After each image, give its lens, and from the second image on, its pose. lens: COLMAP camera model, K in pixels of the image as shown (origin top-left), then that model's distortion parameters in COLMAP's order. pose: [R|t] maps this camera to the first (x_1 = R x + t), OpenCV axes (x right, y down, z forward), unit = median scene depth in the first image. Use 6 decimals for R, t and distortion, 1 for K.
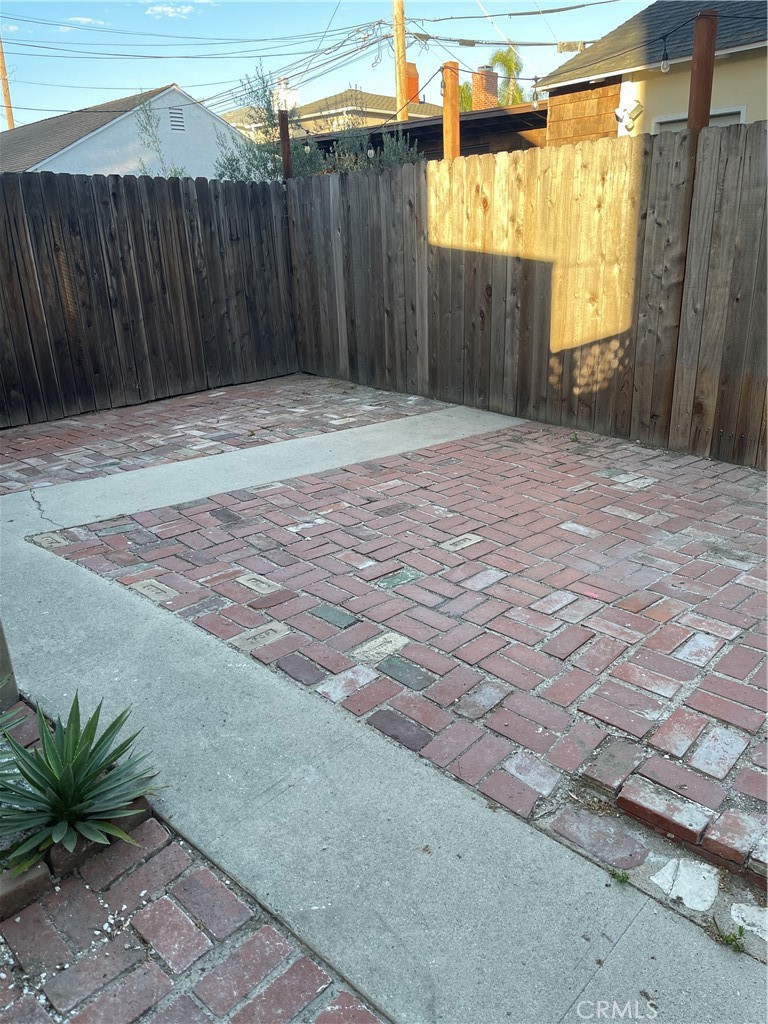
lens RADIAL K [[777.1, 0, 389.6], [0, 777.1, 506.7], [0, 0, 1]] dist [0.066625, -0.063385]
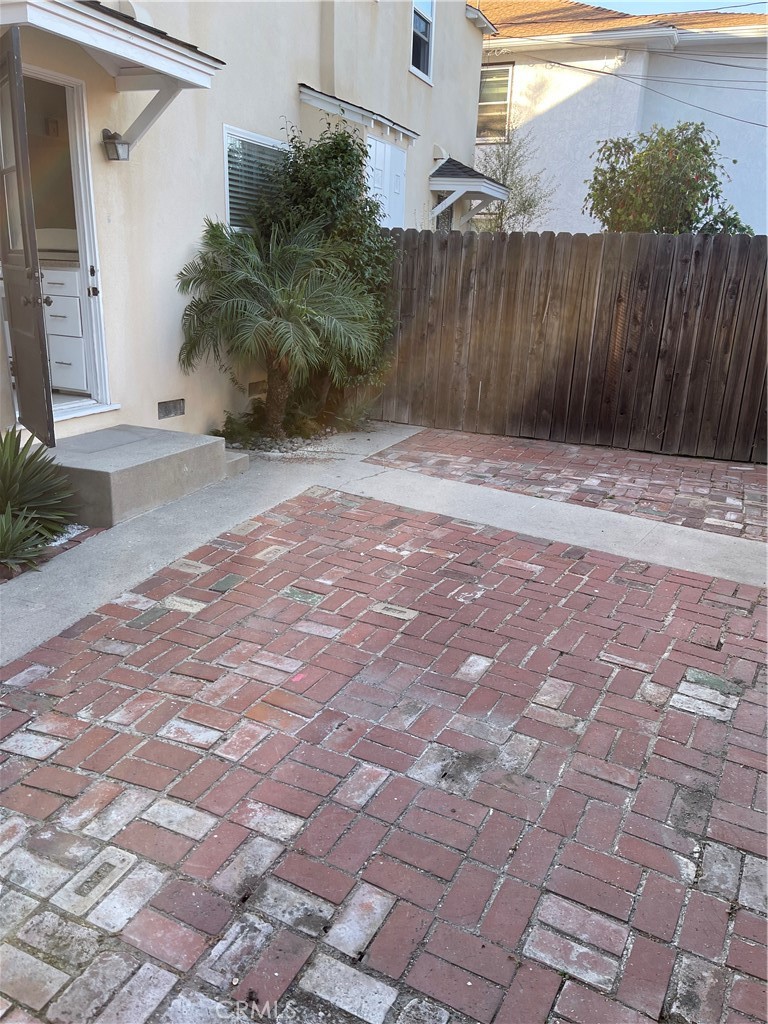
lens RADIAL K [[777.1, 0, 379.1], [0, 777.1, 507.9], [0, 0, 1]] dist [0.066625, -0.063385]
pose [[0.322007, 0.318577, -0.891527, 0.688783], [-0.353387, 0.914067, 0.198993, -0.197046], [0.878310, 0.250977, 0.406917, 0.399188]]
